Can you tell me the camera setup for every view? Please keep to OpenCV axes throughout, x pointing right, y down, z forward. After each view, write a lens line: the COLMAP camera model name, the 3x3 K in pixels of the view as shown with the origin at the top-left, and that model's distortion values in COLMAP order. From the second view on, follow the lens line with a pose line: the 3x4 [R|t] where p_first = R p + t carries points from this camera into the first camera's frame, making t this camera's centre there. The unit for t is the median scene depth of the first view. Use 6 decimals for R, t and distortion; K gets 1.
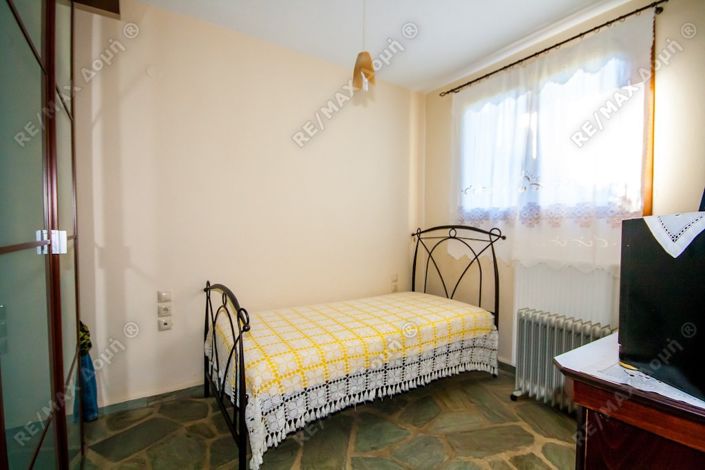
lens RADIAL K [[329.8, 0, 353.8], [0, 329.8, 235.6], [0, 0, 1]] dist [-0.004645, -0.003799]
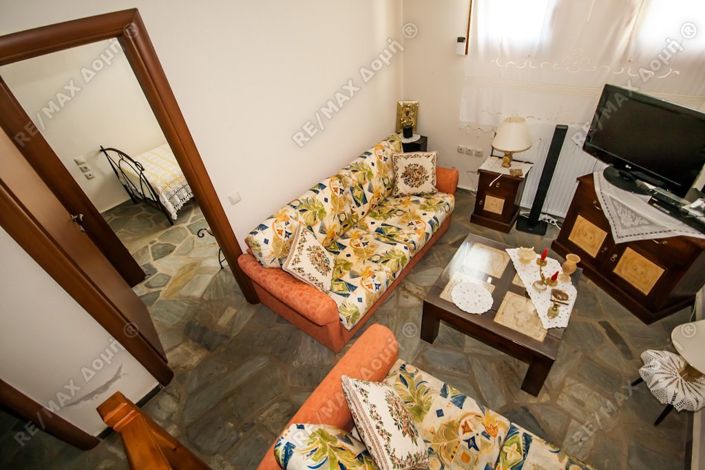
lens RADIAL K [[329.8, 0, 350.6], [0, 329.8, 234.8], [0, 0, 1]] dist [-0.004645, -0.003799]
pose [[0.933469, -0.302639, 0.192472, 0.376148], [0.123527, 0.775097, 0.619650, -0.516157], [-0.336714, -0.554649, 0.760913, -1.257241]]
